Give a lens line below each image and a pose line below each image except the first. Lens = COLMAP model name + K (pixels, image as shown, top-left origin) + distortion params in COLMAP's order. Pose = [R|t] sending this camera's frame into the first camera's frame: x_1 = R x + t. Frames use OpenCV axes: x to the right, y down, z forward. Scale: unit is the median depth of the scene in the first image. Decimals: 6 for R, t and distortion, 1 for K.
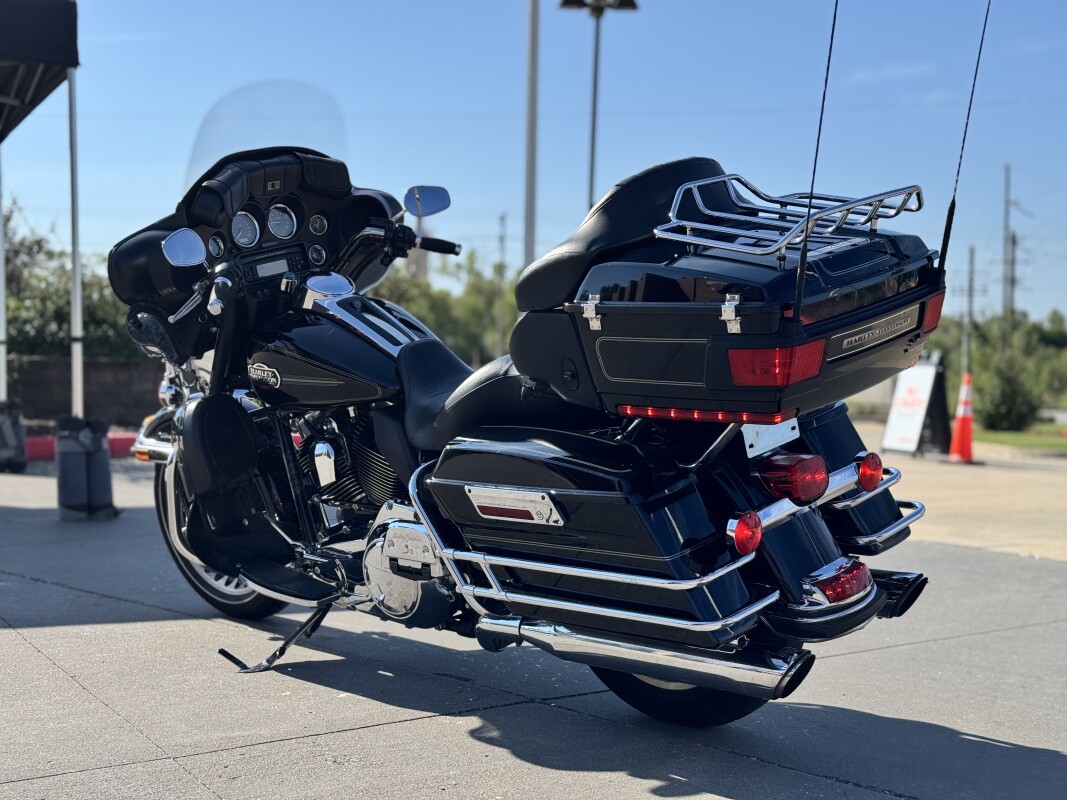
lens RADIAL K [[1440.8, 0, 533.5], [0, 1440.8, 400.7], [0, 0, 1]] dist [0.111290, 0.000000]
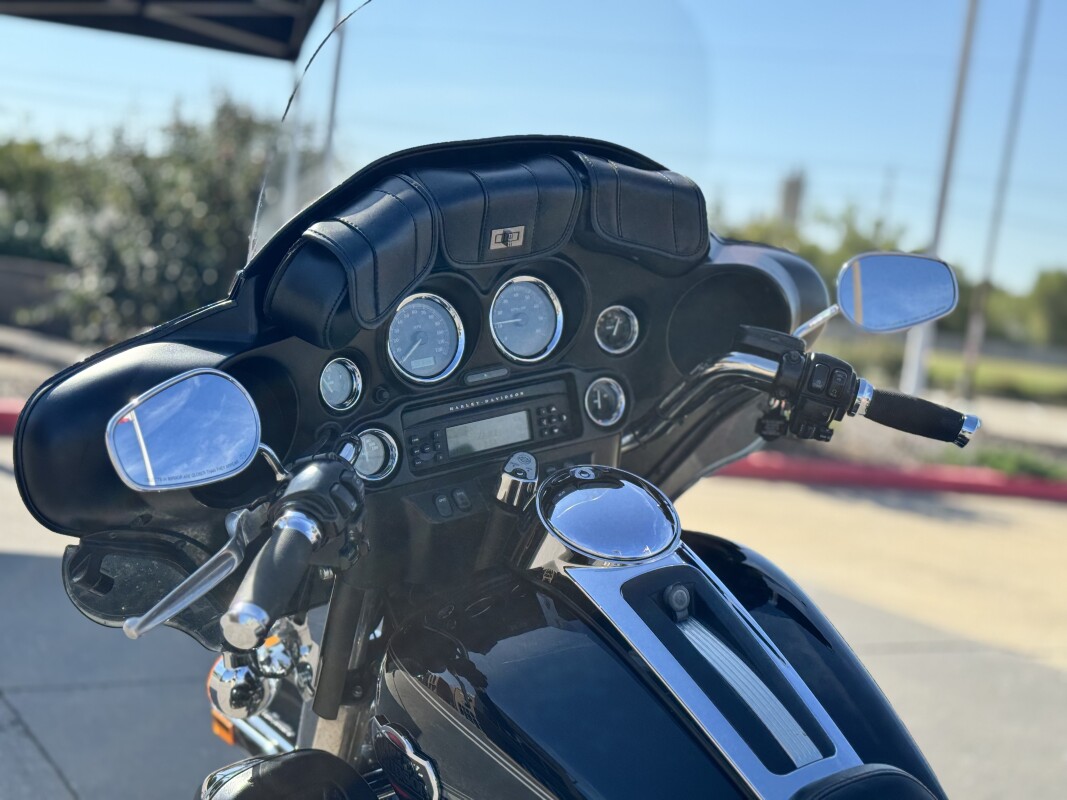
lens RADIAL K [[1440.8, 0, 533.7], [0, 1440.8, 399.0], [0, 0, 1]] dist [0.111290, 0.000000]
pose [[0.962743, 0.129793, -0.237231, -0.074551], [-0.119983, 0.991229, 0.055397, -0.126241], [0.242341, -0.024870, 0.969872, 0.619158]]
